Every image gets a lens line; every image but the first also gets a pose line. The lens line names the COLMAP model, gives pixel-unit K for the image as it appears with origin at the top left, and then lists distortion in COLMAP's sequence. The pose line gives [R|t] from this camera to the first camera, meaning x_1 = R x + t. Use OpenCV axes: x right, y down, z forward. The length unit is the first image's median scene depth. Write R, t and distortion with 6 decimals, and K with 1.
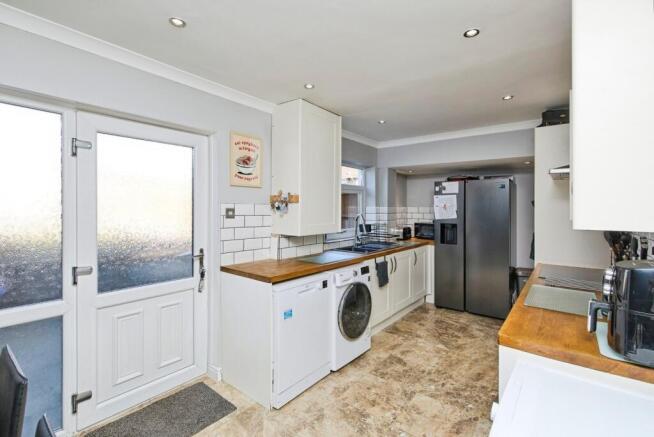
lens RADIAL K [[302.9, 0, 328.4], [0, 302.9, 211.3], [0, 0, 1]] dist [0.002112, 0.000620]
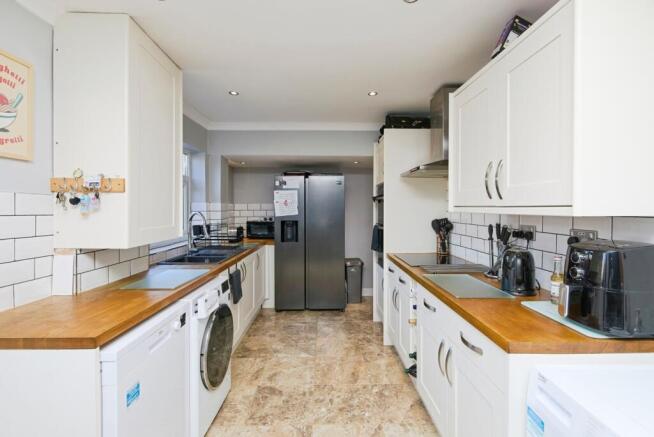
lens RADIAL K [[302.9, 0, 328.4], [0, 302.9, 211.3], [0, 0, 1]] dist [0.002112, 0.000620]
pose [[0.772400, -0.014053, 0.634981, -0.139406], [0.013163, 0.999895, 0.006117, 0.009133], [-0.635000, 0.003633, 0.772503, 0.244858]]
